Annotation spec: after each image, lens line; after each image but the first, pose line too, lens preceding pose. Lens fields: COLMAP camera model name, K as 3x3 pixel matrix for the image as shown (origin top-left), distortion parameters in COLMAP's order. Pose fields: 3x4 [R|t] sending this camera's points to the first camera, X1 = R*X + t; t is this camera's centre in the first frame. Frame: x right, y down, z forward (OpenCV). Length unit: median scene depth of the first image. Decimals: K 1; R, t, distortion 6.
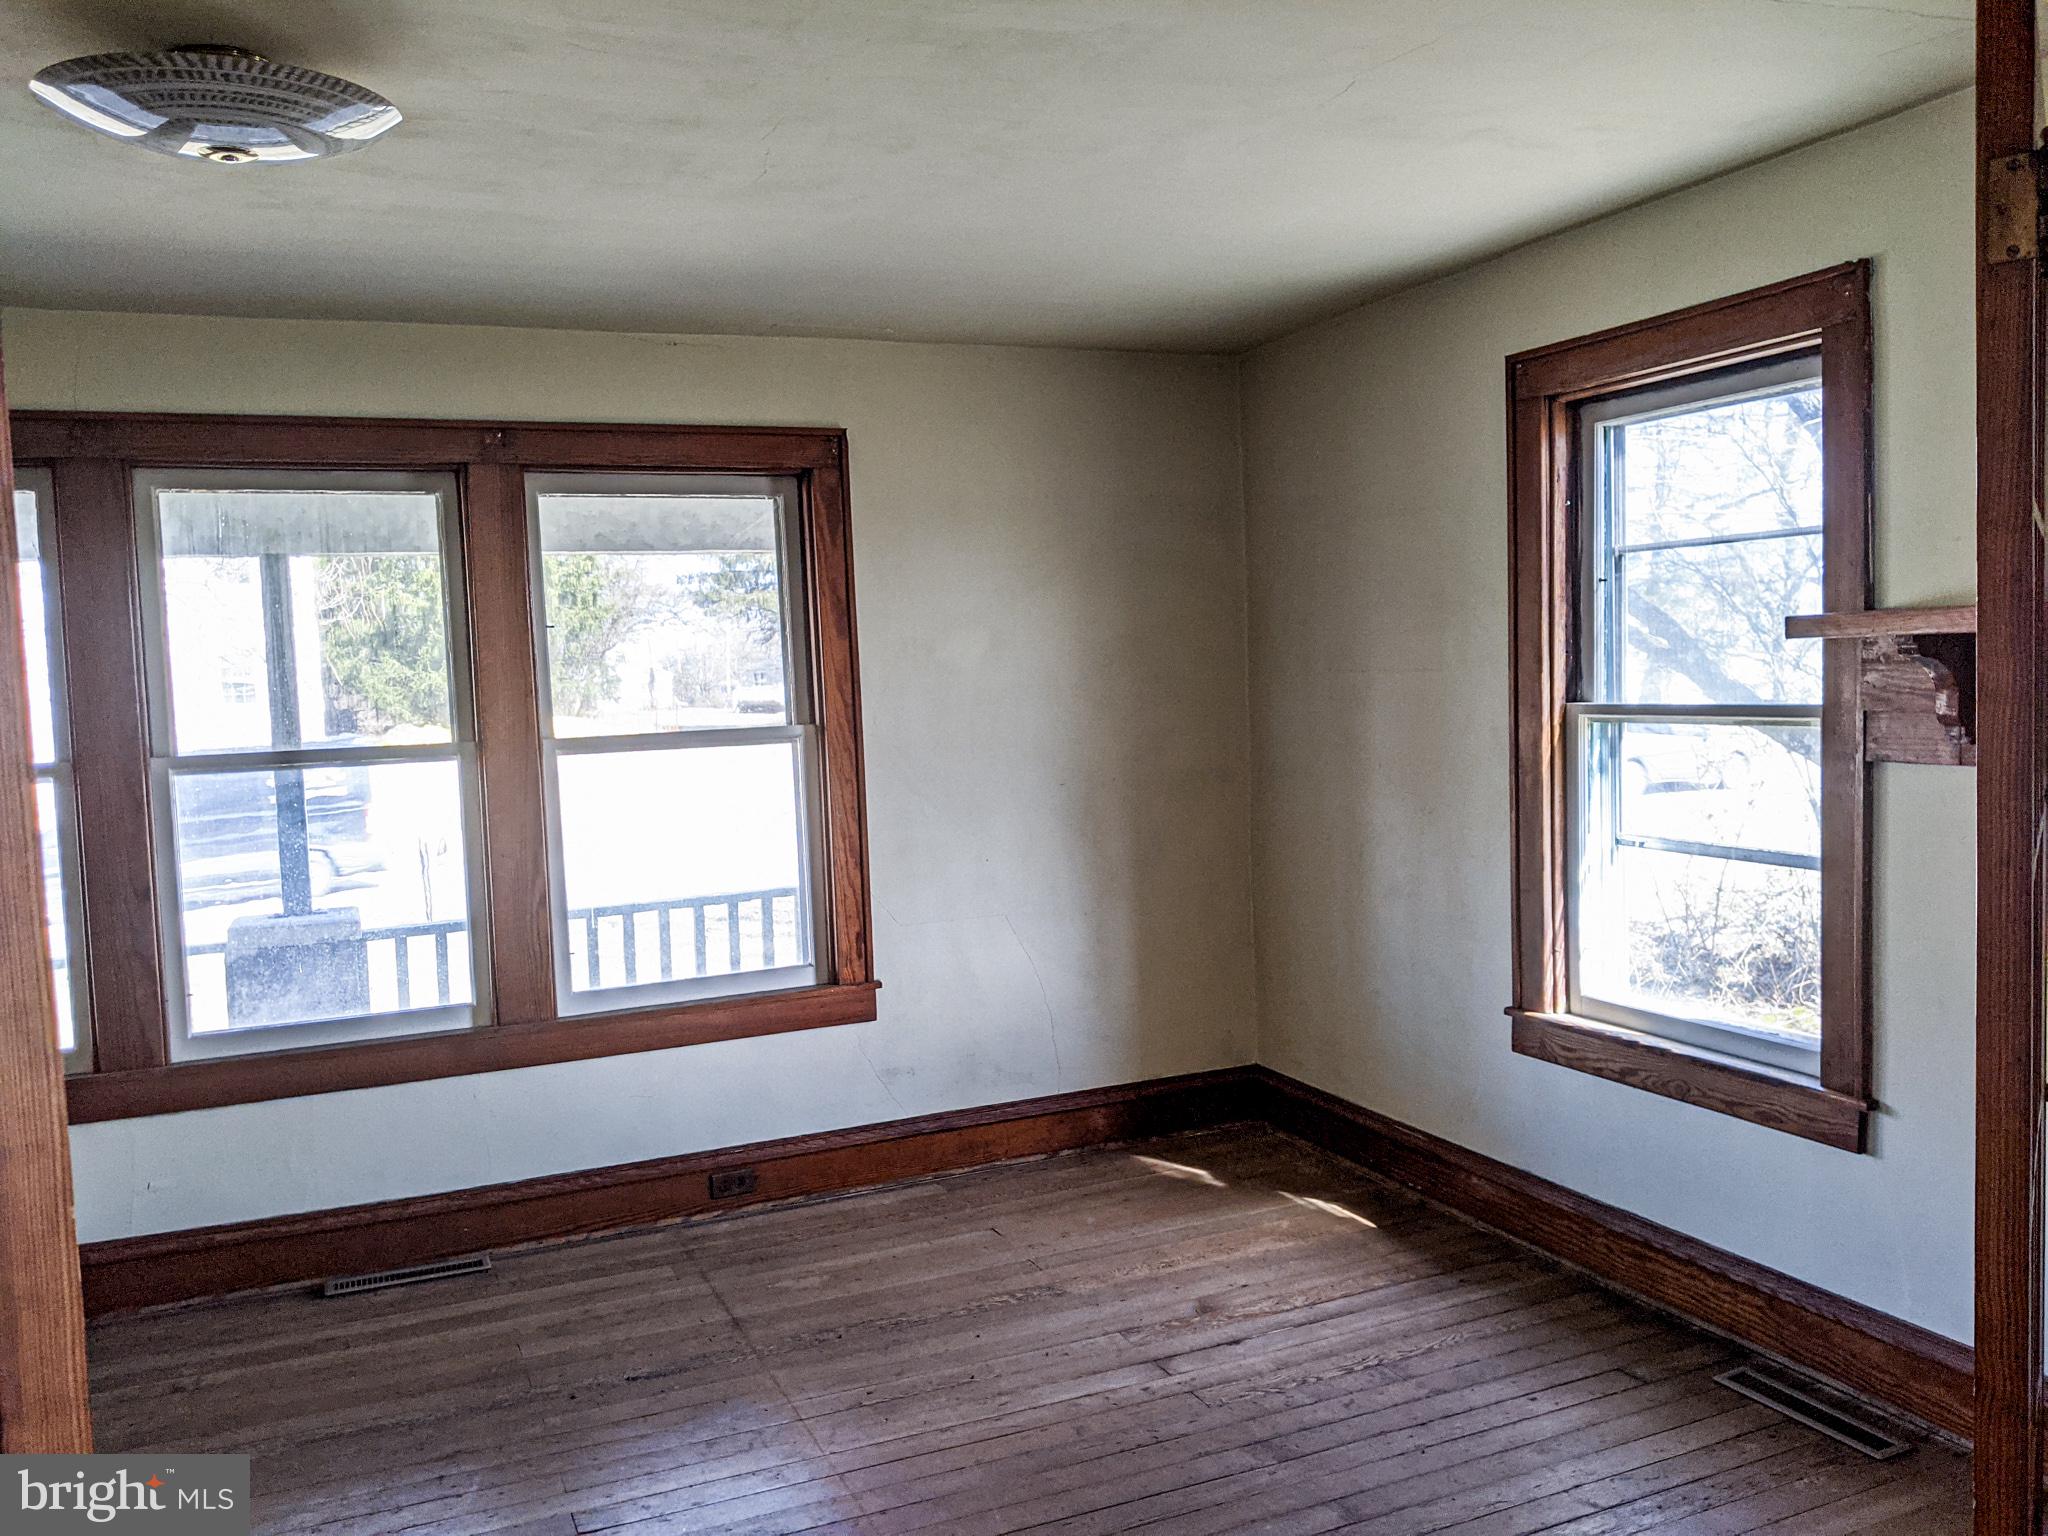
lens RADIAL K [[1642.3, 0, 1024.0], [0, 1642.3, 768.0], [0, 0, 1]] dist [0.178537, 0.001684]
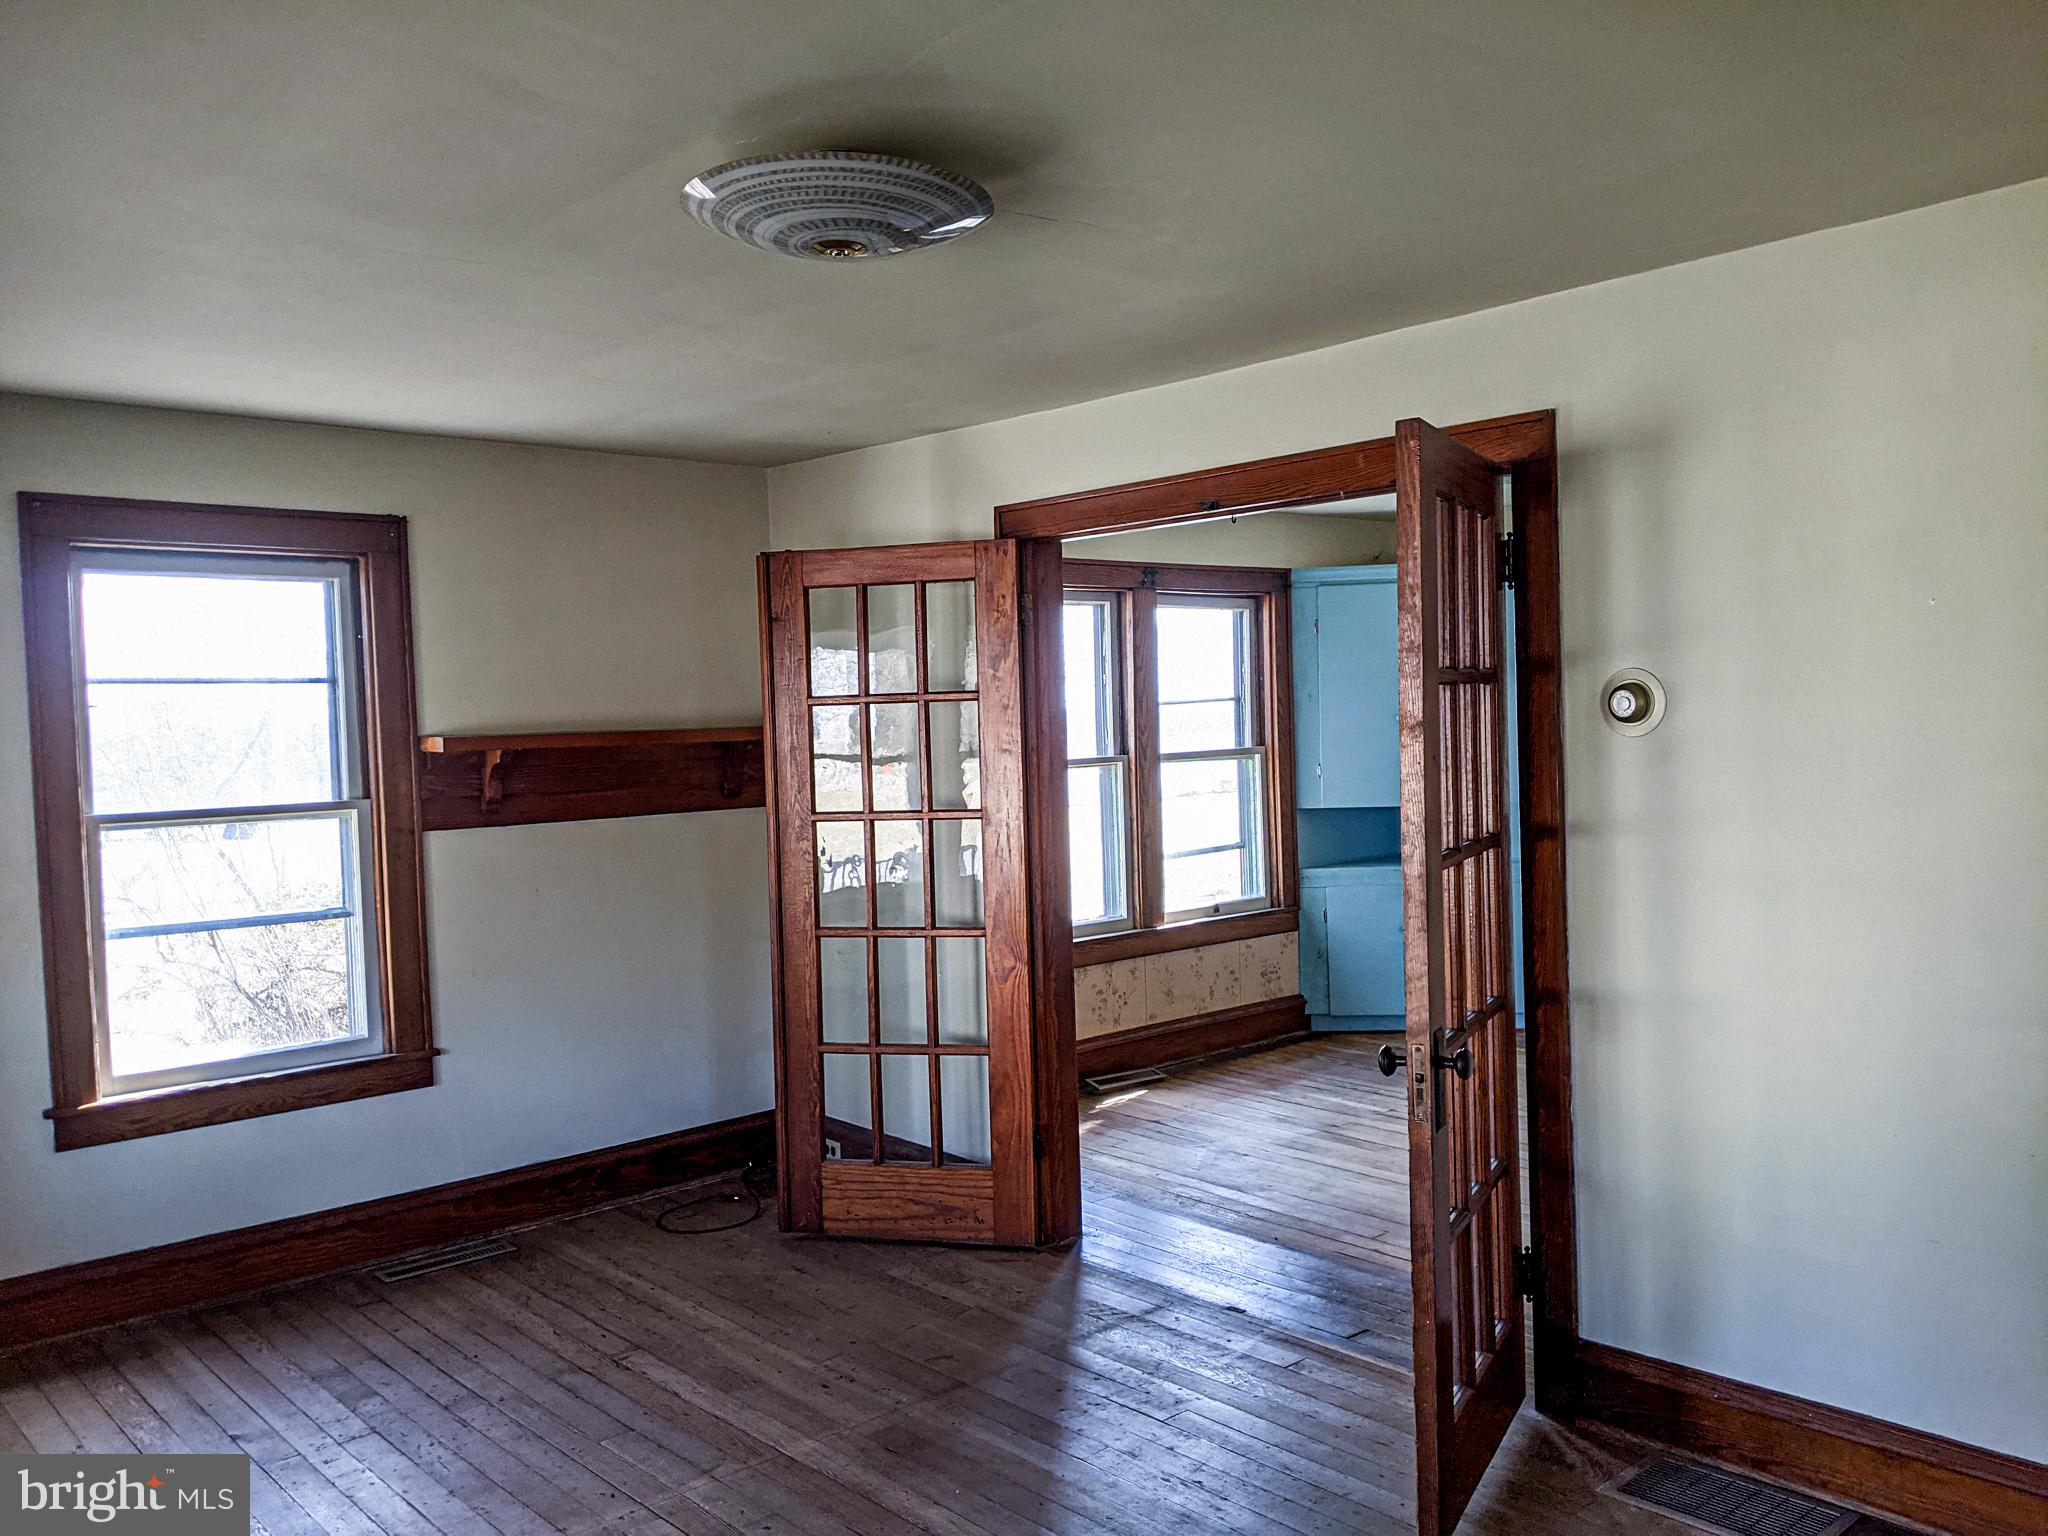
lens RADIAL K [[1625.3, 0, 1024.0], [0, 1625.3, 768.0], [0, 0, 1]] dist [-0.002174, 0.001351]
pose [[-0.310400, 0.030684, 0.950111, -0.550046], [0.097249, 0.995260, -0.000371, -0.003854], [-0.945619, 0.092282, -0.311913, 0.478039]]
